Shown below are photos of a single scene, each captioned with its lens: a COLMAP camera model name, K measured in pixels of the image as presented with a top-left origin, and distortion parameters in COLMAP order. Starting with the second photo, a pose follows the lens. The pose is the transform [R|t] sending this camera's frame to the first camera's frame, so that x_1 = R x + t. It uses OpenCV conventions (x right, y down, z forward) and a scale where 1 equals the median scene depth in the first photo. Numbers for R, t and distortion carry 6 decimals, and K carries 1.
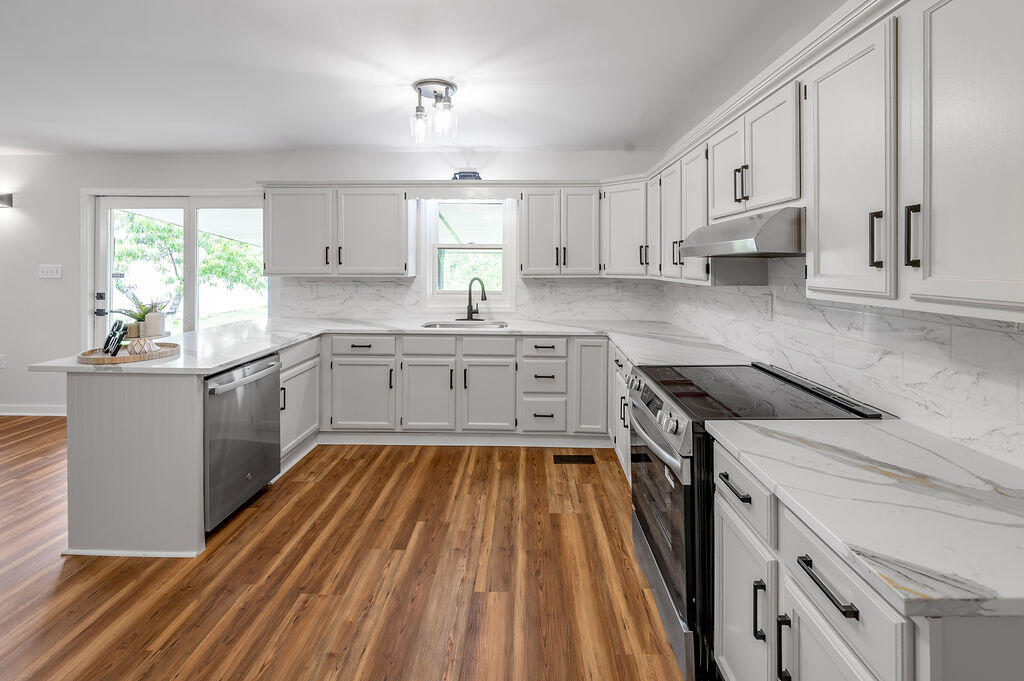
lens RADIAL K [[435.6, 0, 515.6], [0, 435.6, 263.5], [0, 0, 1]] dist [-0.000881, -0.000206]
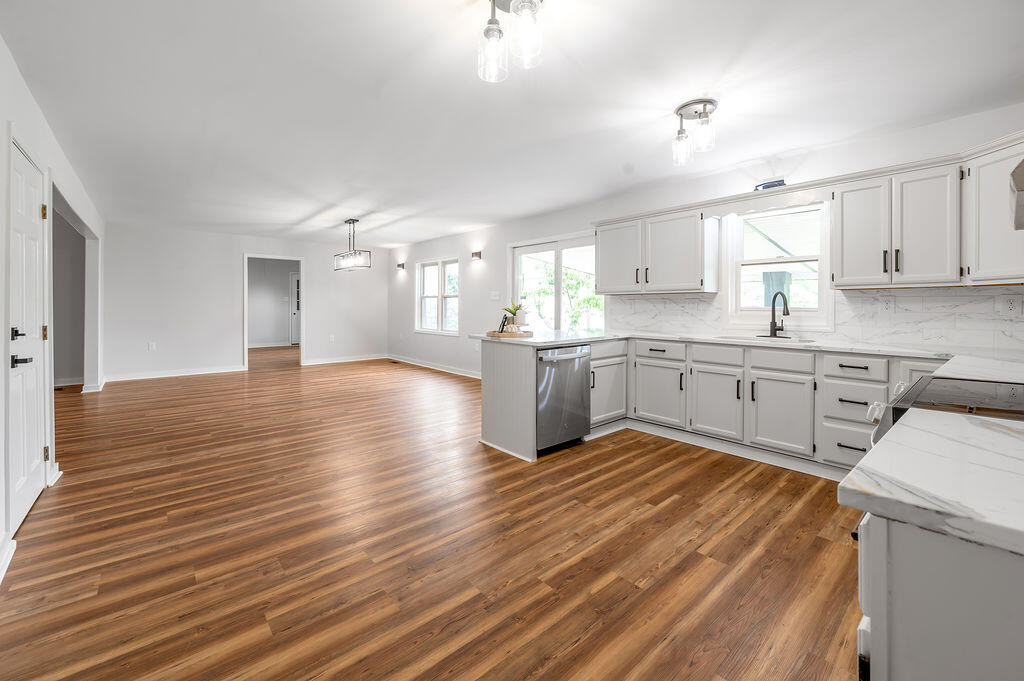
lens RADIAL K [[418.4, 0, 513.2], [0, 418.4, 306.9], [0, 0, 1]] dist [-0.001411, -0.000327]
pose [[0.672395, 0.006055, -0.740168, 0.226999], [-0.003785, 0.999982, 0.004742, 0.074124], [0.740183, -0.000387, 0.672405, -0.040227]]
